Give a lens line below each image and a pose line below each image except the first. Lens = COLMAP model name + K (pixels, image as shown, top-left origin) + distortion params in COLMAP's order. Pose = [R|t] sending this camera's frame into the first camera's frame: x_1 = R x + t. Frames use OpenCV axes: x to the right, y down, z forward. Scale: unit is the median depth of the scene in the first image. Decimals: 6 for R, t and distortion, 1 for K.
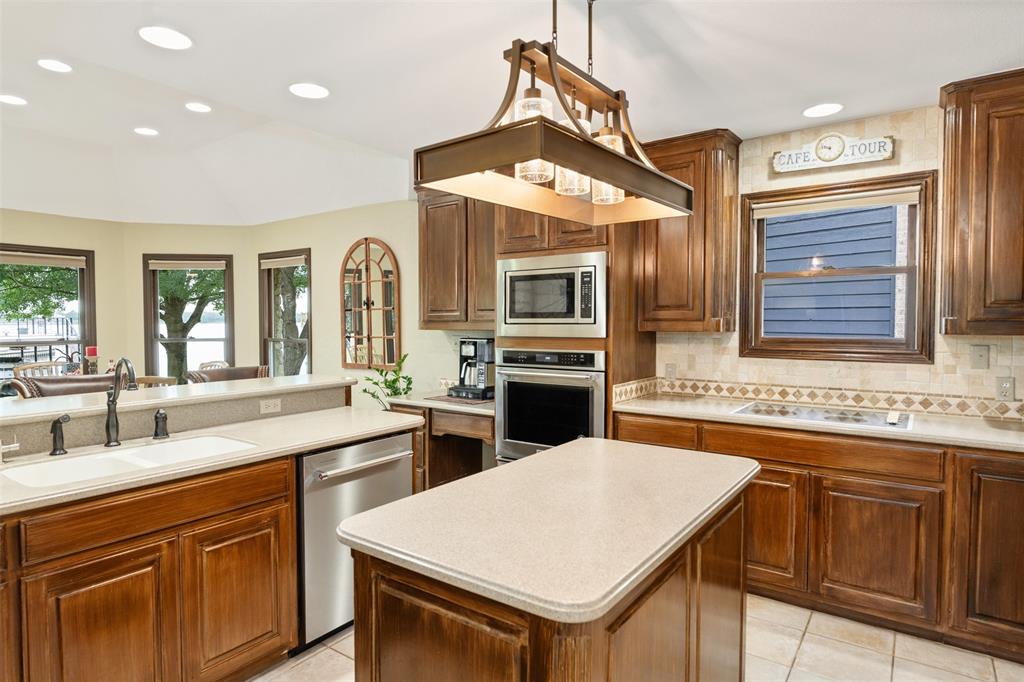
lens RADIAL K [[593.9, 0, 480.8], [0, 593.9, 342.3], [0, 0, 1]] dist [-0.002993, 0.000333]
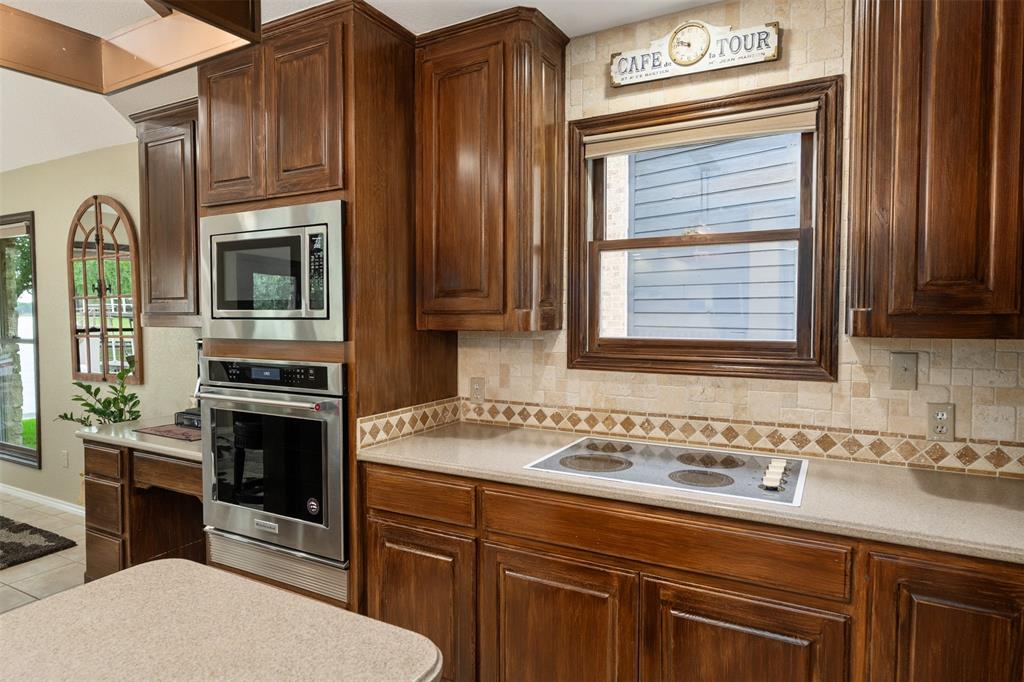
lens RADIAL K [[625.4, 0, 476.8], [0, 625.4, 342.6], [0, 0, 1]] dist [-0.002701, -0.001017]
pose [[0.992332, -0.005803, 0.123465, 0.266892], [0.004462, 0.999928, 0.011137, -0.013080], [-0.123521, -0.010501, 0.992286, 0.343035]]
